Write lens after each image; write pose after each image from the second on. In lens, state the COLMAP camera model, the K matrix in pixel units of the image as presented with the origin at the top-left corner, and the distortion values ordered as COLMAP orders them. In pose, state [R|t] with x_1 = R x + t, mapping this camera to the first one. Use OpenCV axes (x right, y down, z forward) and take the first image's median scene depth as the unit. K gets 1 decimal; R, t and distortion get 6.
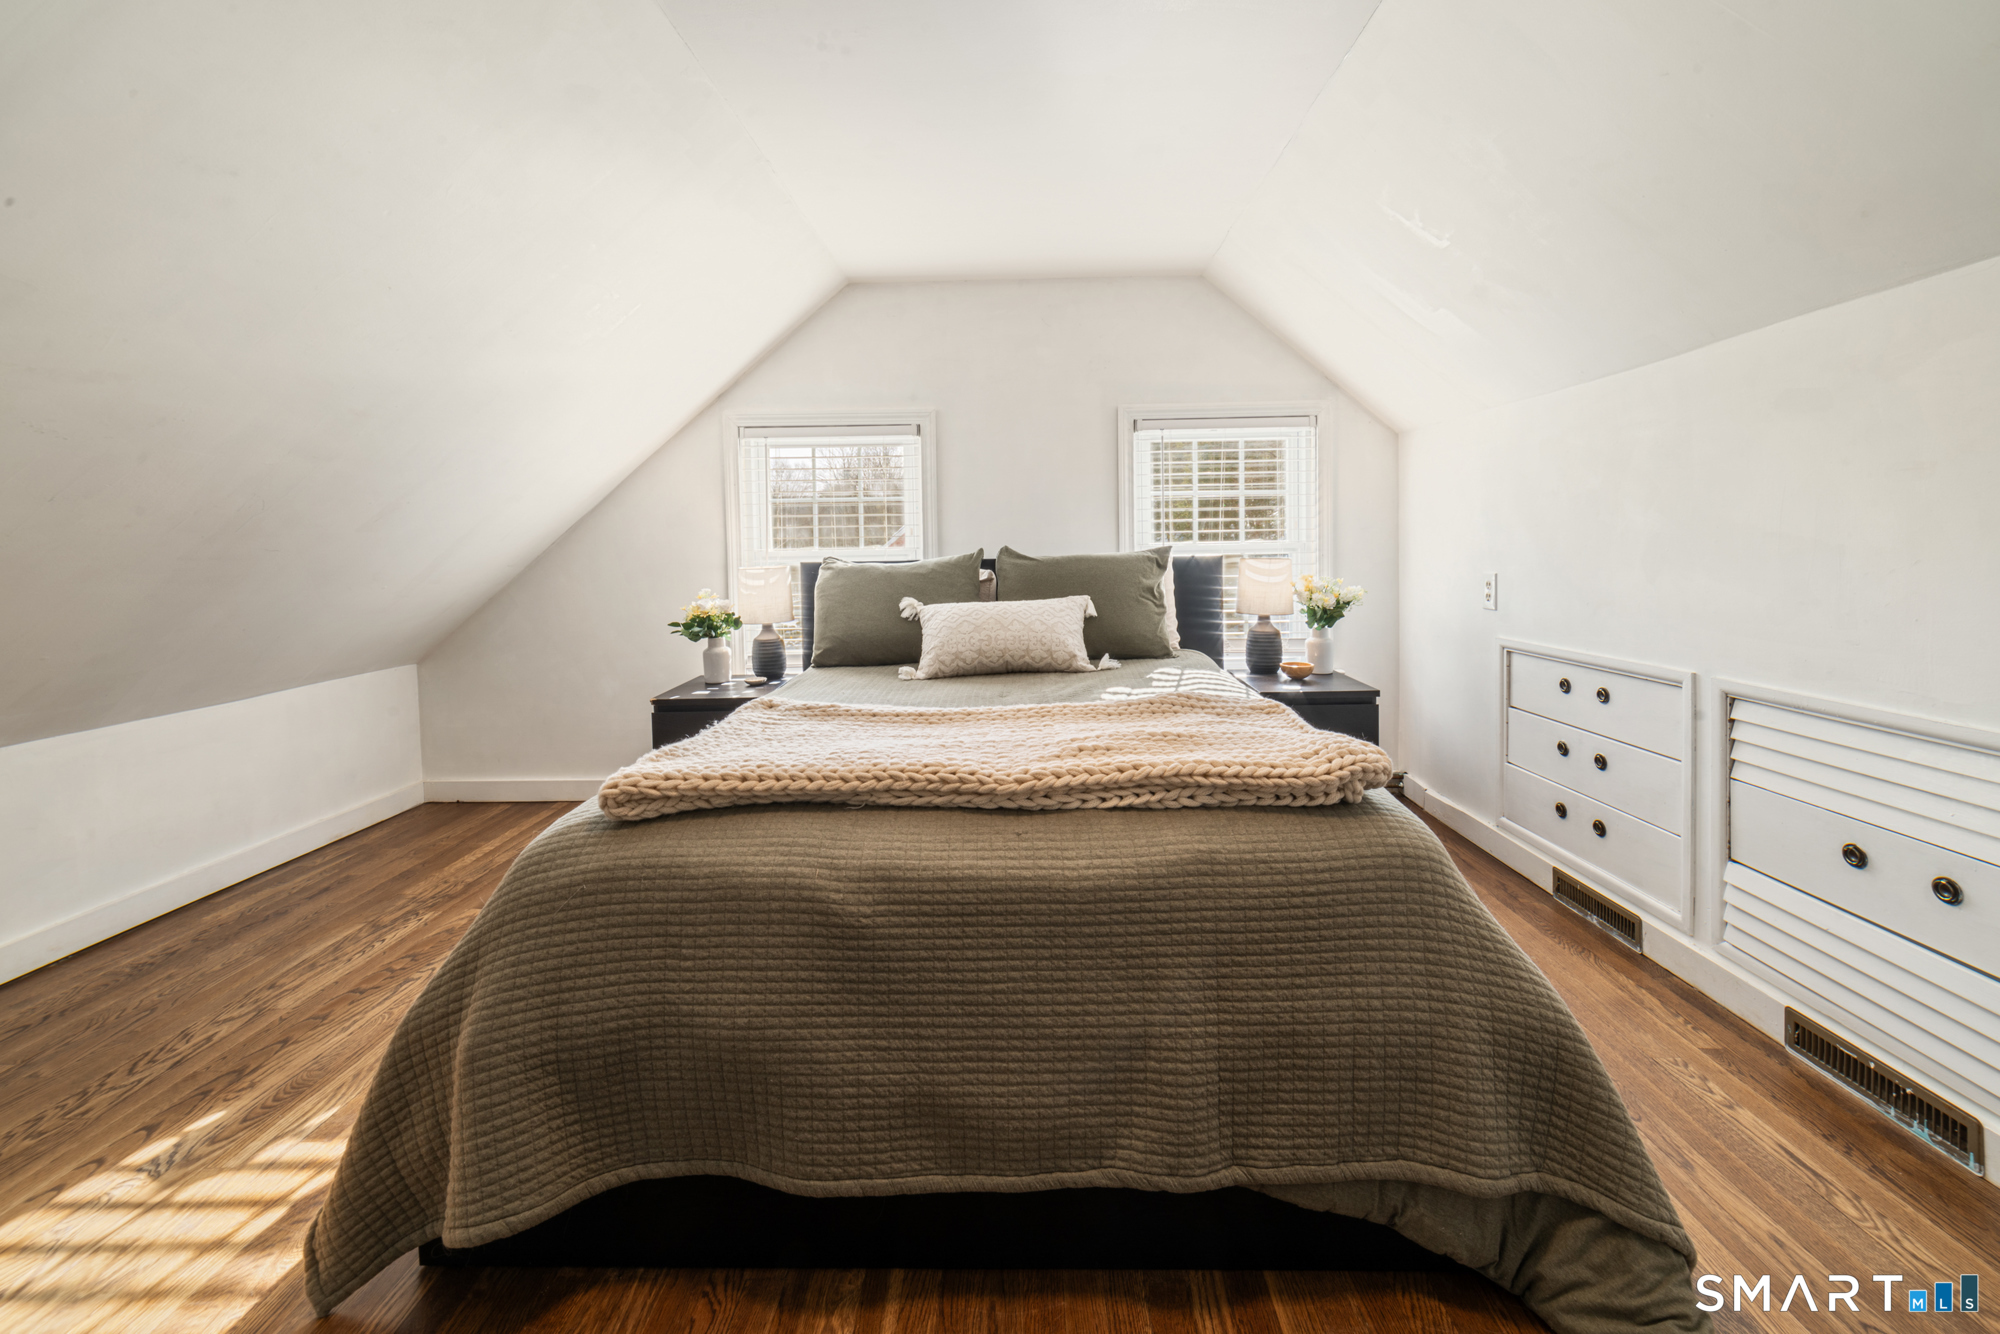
lens RADIAL K [[792.7, 0, 1007.0], [0, 792.7, 573.7], [0, 0, 1]] dist [-0.001014, 0.000056]
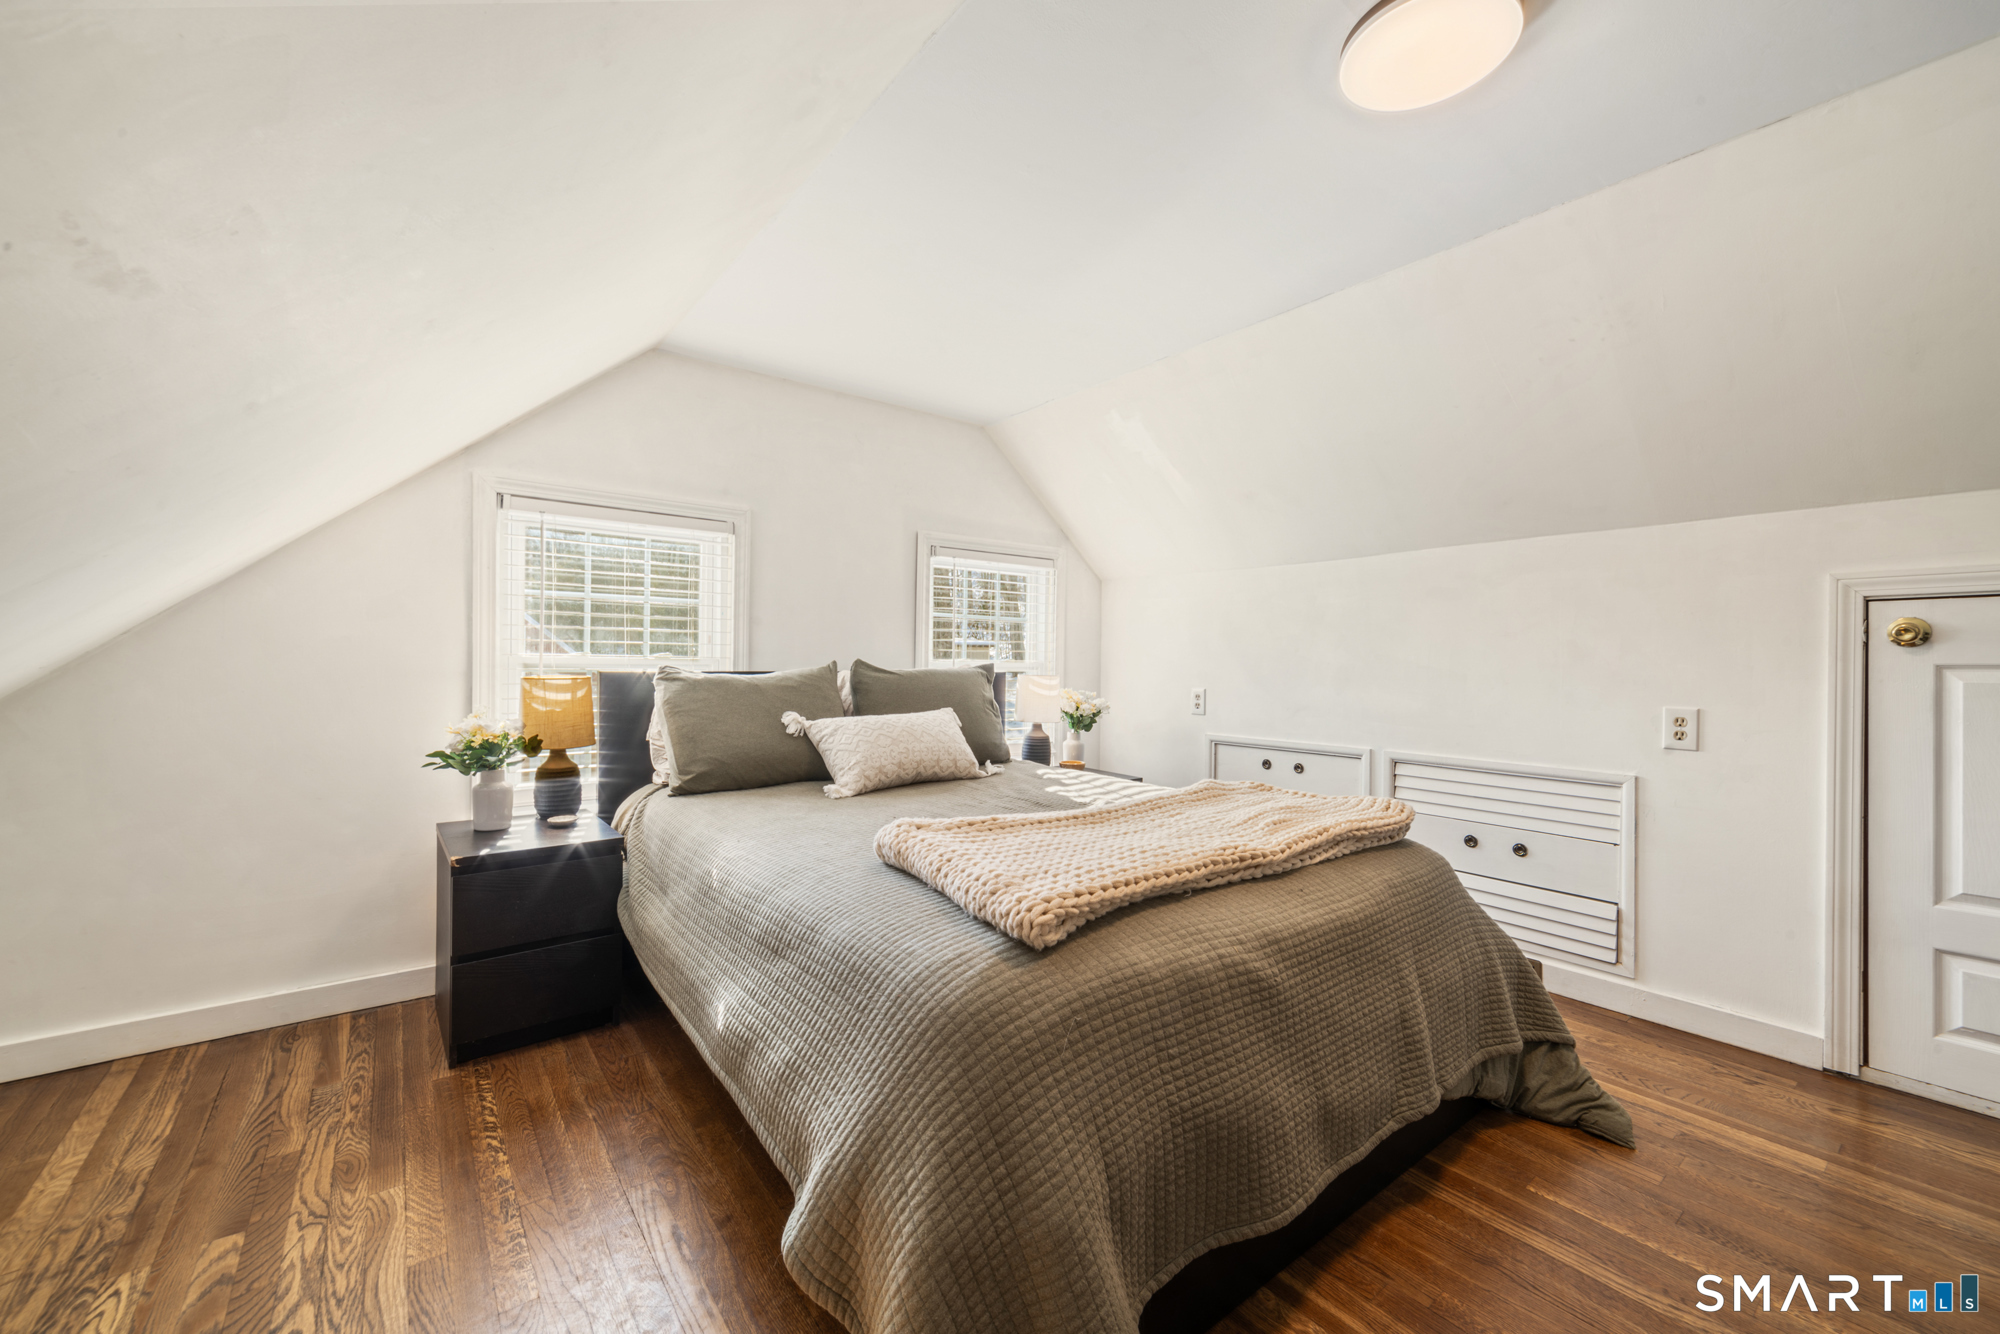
lens RADIAL K [[780.9, 0, 995.9], [0, 780.9, 655.4], [0, 0, 1]] dist [0.000725, -0.000337]
pose [[0.778401, 0.030733, 0.627014, -0.504775], [-0.005703, 0.999106, -0.041891, 0.000892], [-0.627741, 0.029032, 0.777881, 0.133927]]
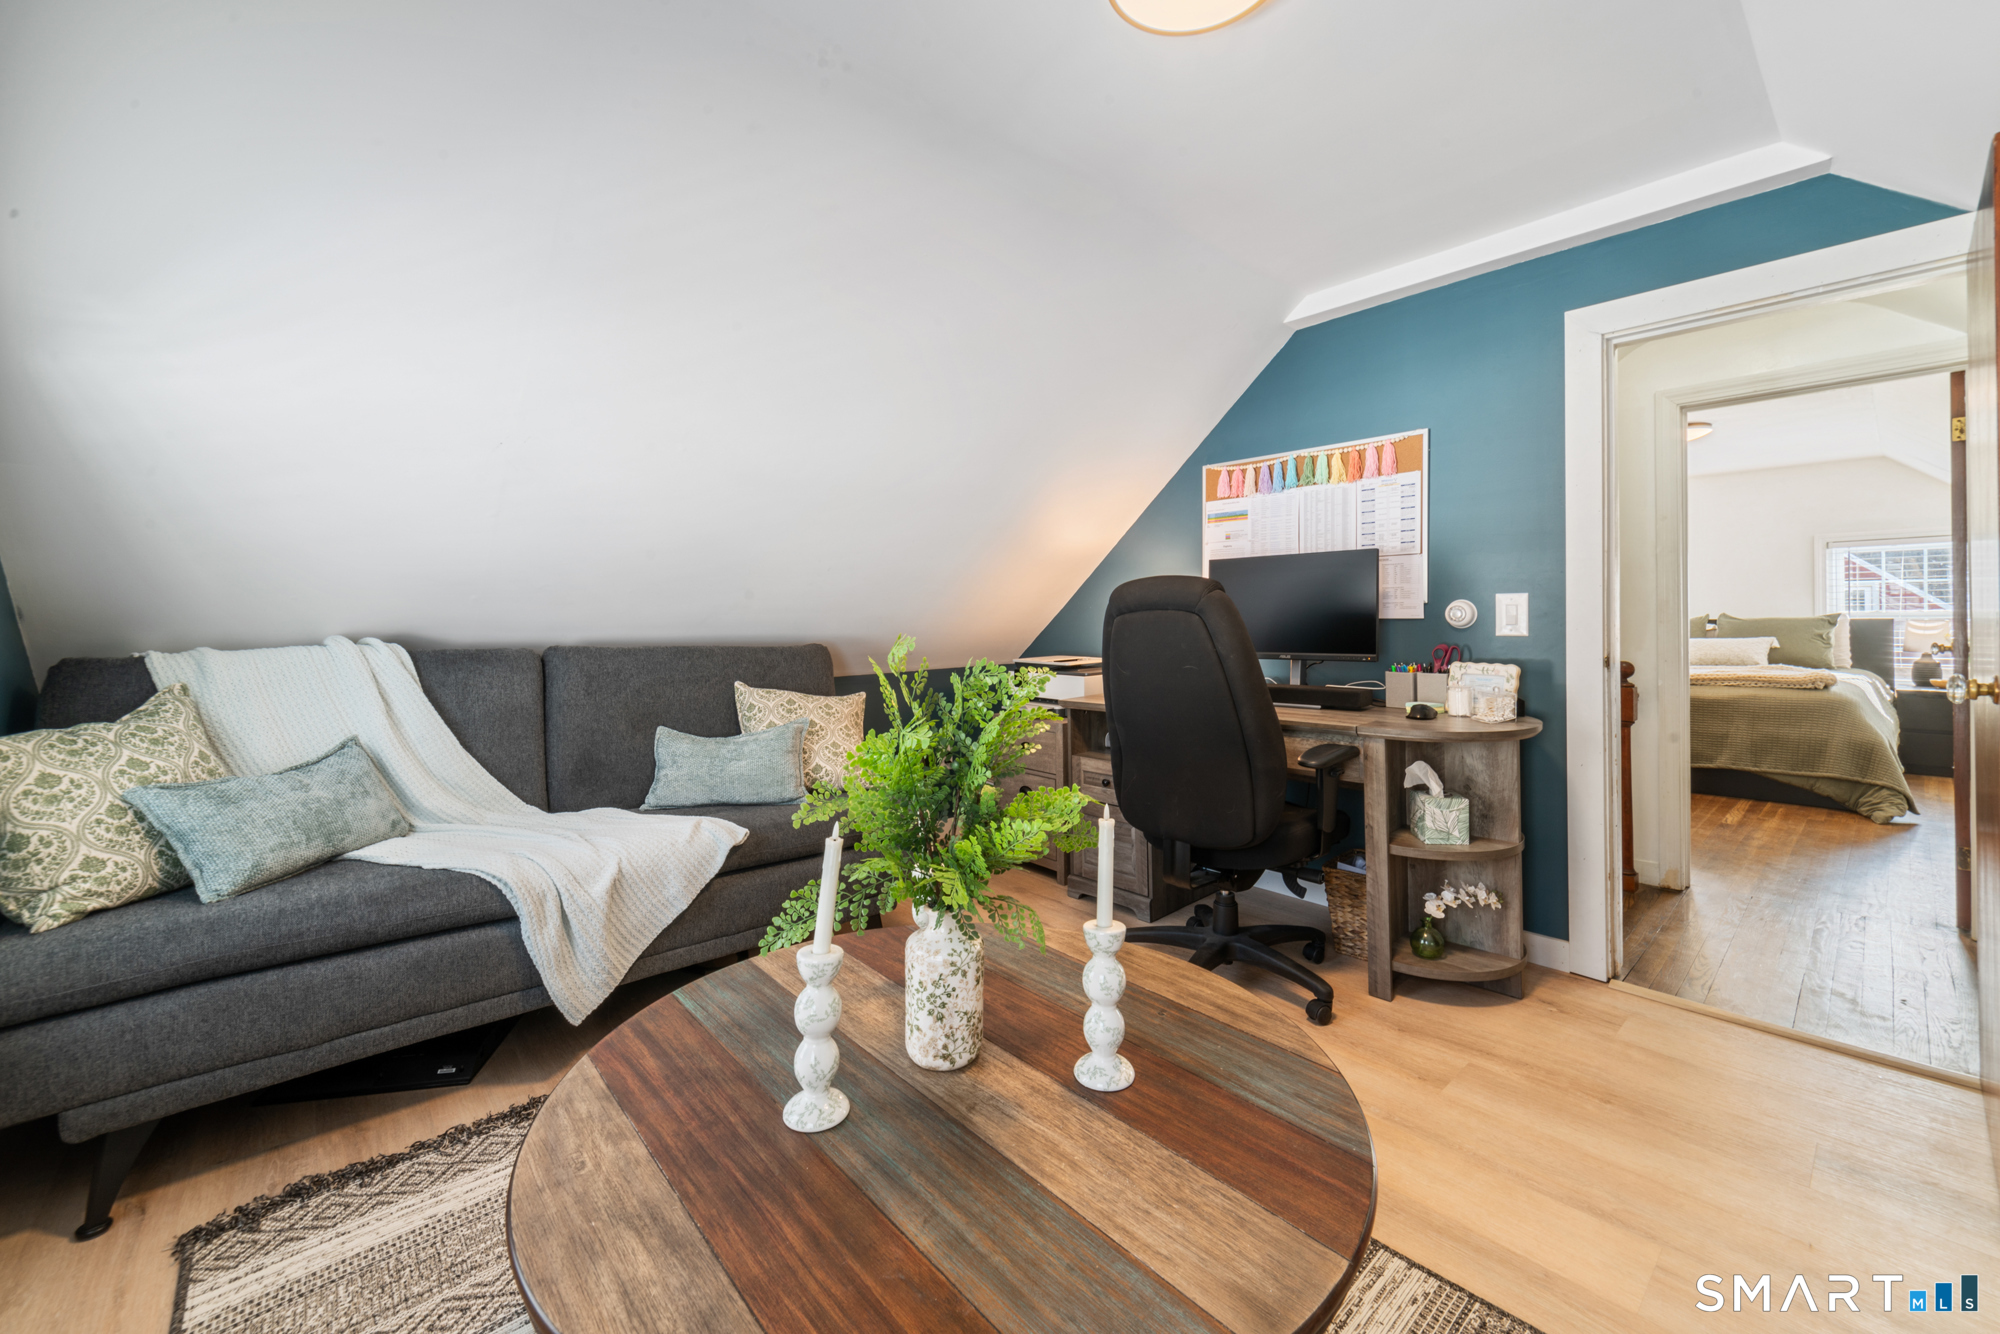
lens RADIAL K [[799.1, 0, 1001.0], [0, 799.1, 627.9], [0, 0, 1]] dist [0.001661, 0.000028]
pose [[0.678621, 0.025007, -0.734063, 0.258257], [-0.032669, 0.999459, 0.003846, 0.058801], [0.733762, 0.021371, 0.679070, -1.806709]]
